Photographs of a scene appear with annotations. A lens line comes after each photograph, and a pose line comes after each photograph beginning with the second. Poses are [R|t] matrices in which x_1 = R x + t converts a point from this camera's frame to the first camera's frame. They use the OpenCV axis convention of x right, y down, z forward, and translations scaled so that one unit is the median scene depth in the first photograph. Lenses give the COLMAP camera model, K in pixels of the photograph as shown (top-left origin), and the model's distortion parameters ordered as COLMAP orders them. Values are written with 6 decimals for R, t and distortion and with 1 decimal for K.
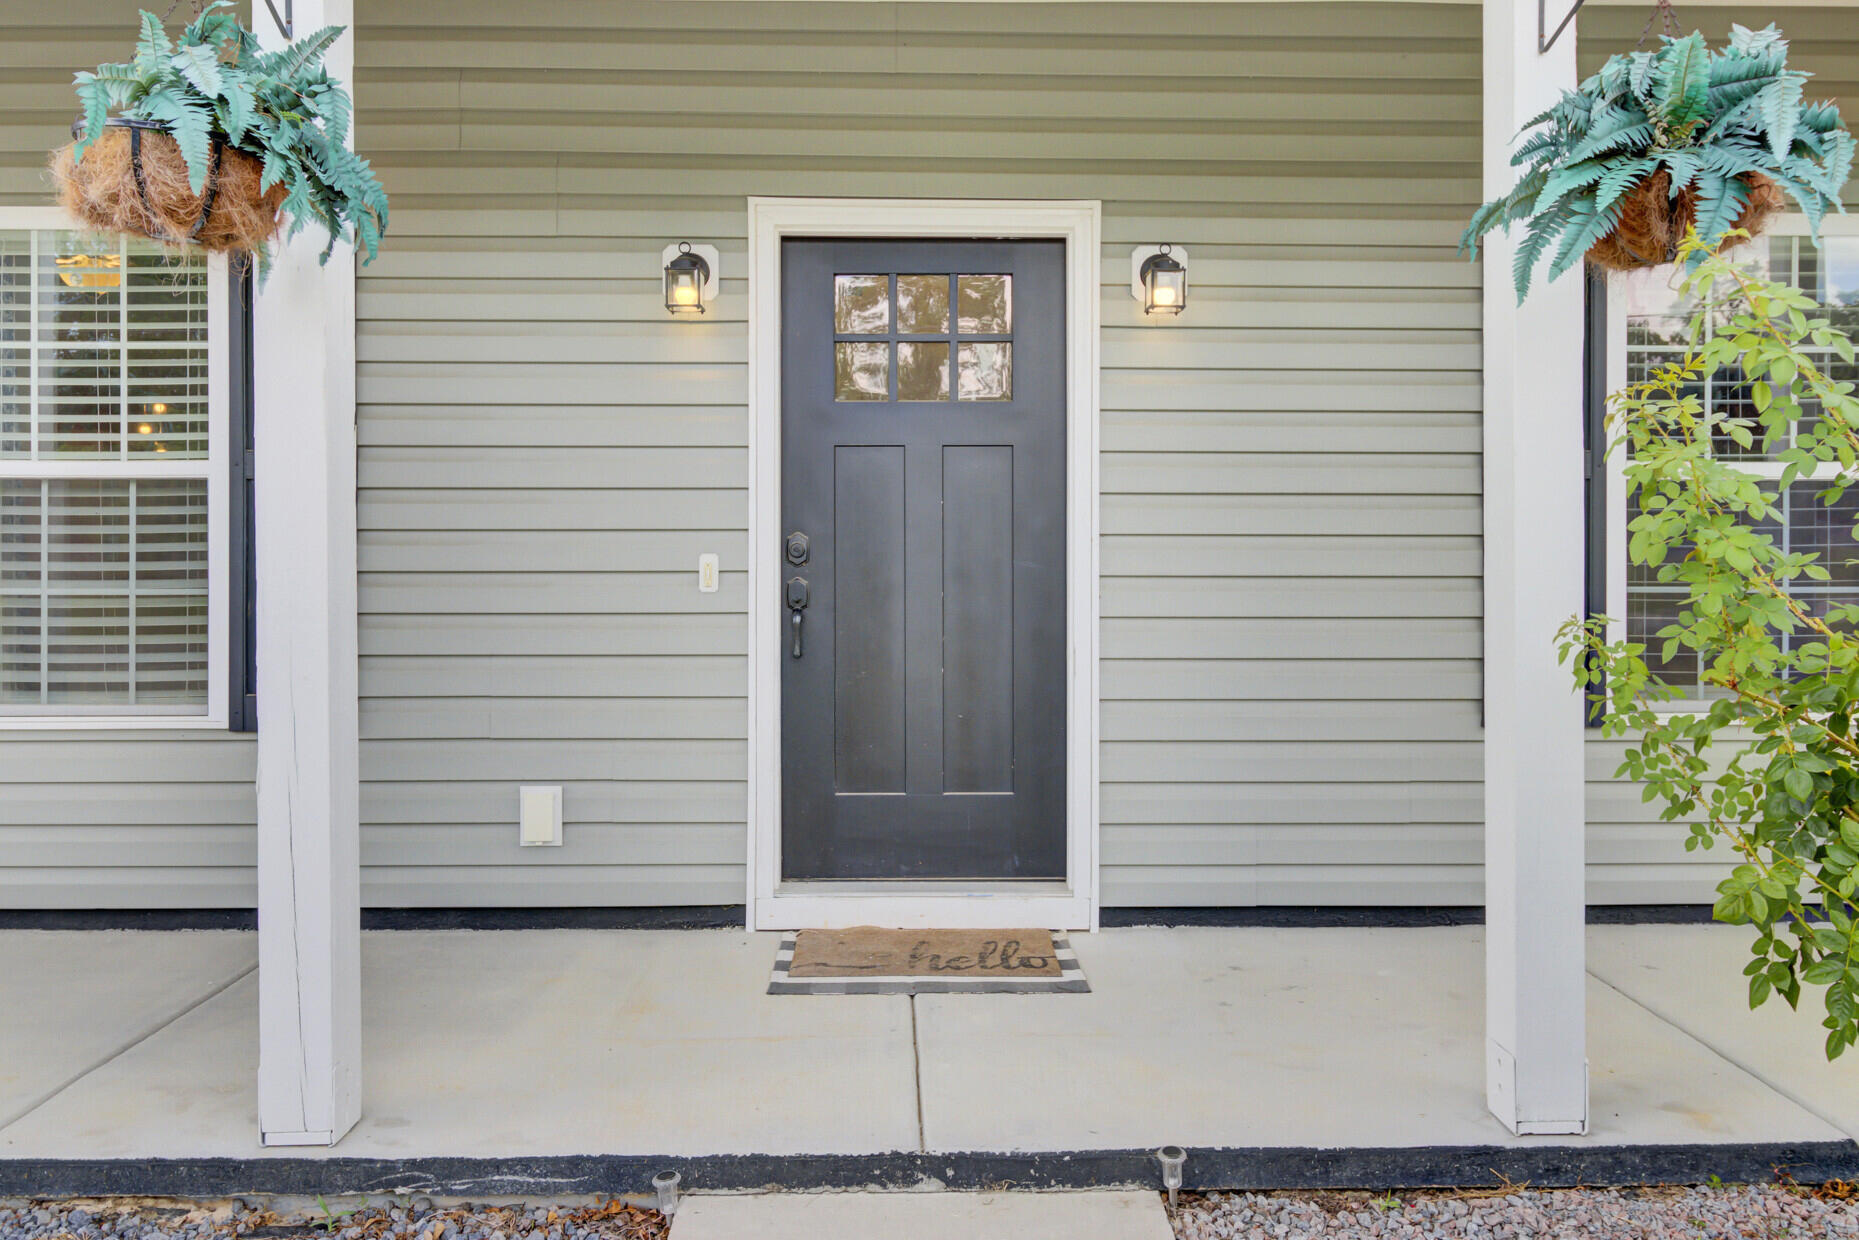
lens RADIAL K [[1389.4, 0, 928.3], [0, 1389.4, 564.7], [0, 0, 1]] dist [-0.065375, -0.003485]
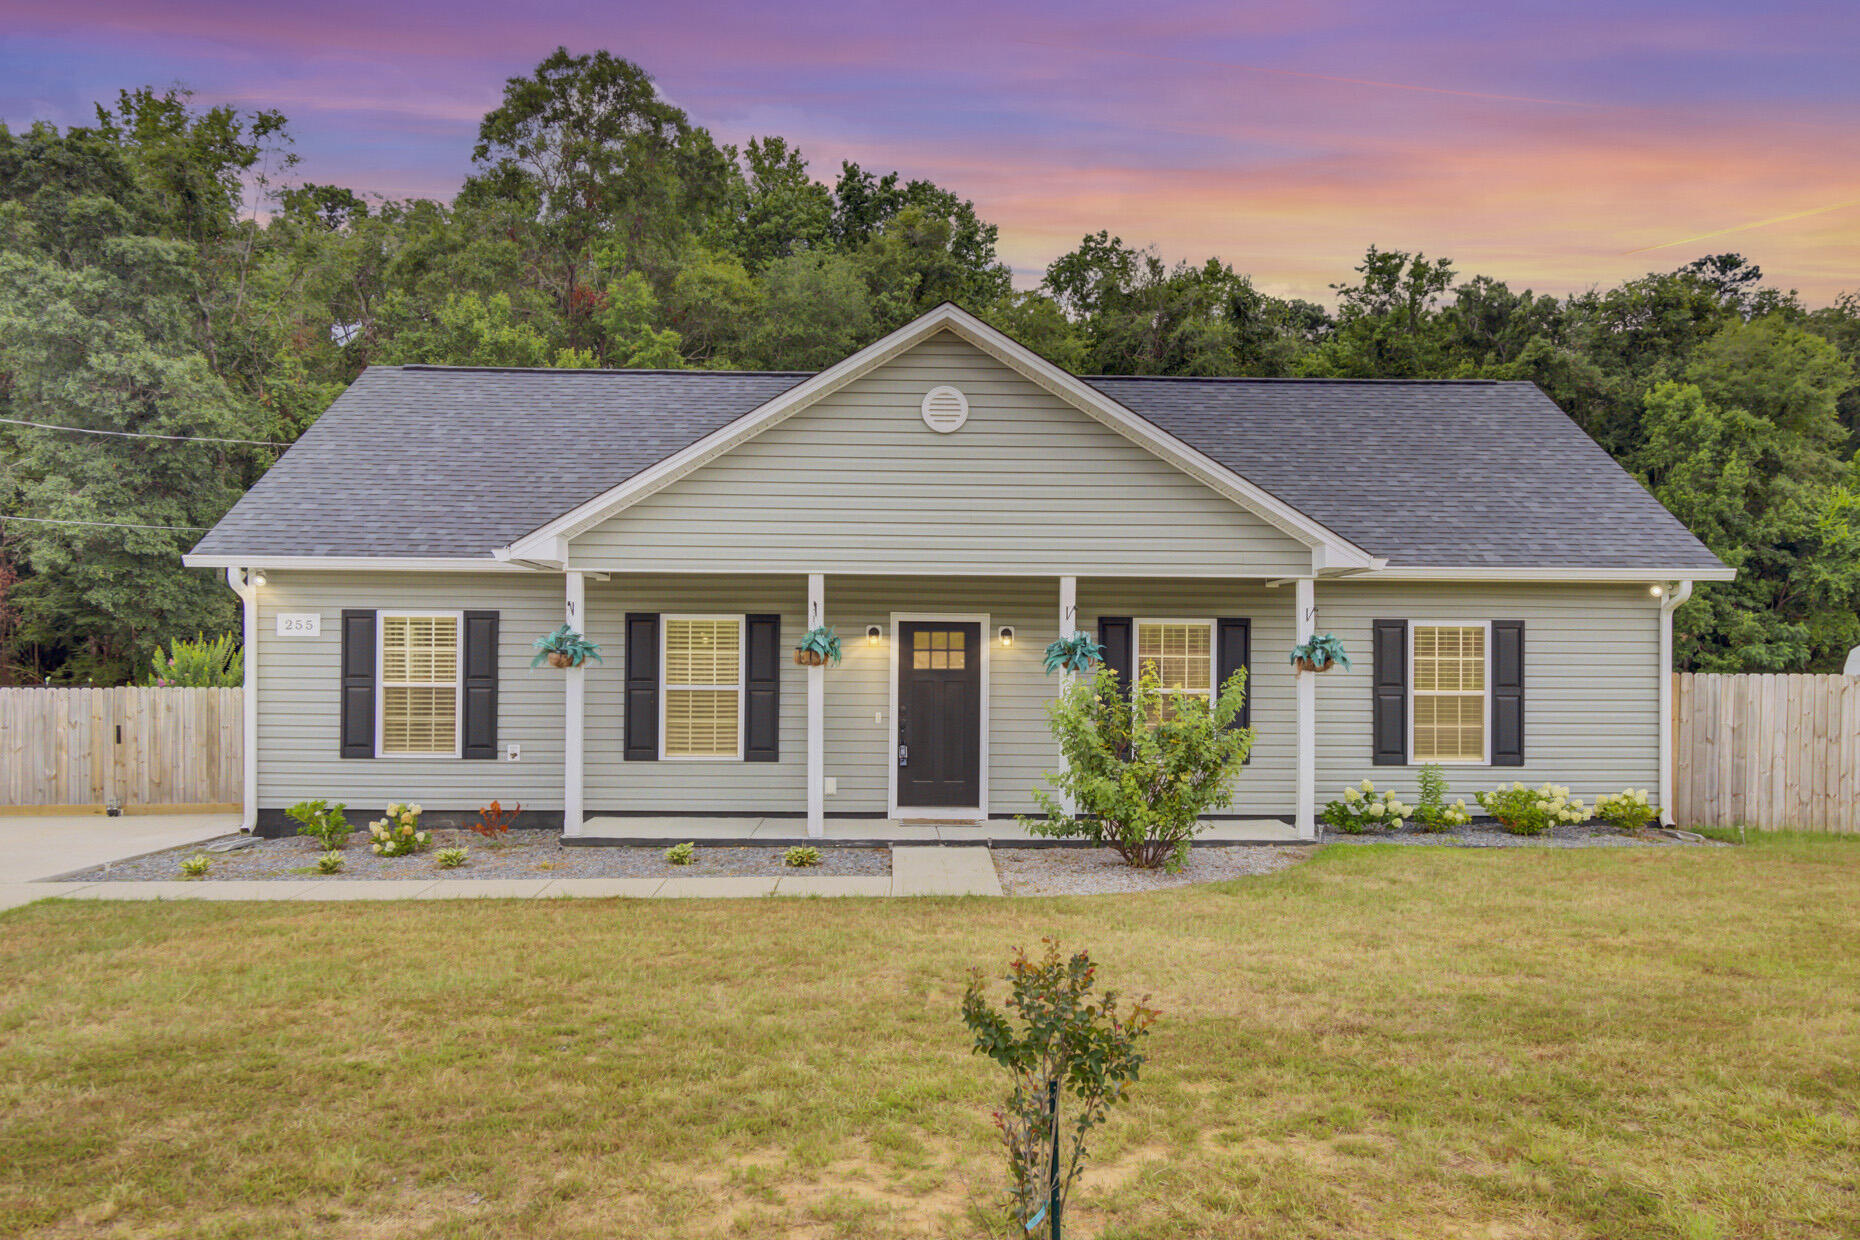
lens RADIAL K [[1501.9, 0, 930.0], [0, 1501.9, 620.0], [0, 0, 1]] dist [-0.205871, -0.000333]
pose [[0.999934, 0.009554, 0.006363, -0.053343], [-0.009398, 0.999667, -0.024041, -0.153451], [-0.006591, 0.023980, 0.999691, -2.848453]]
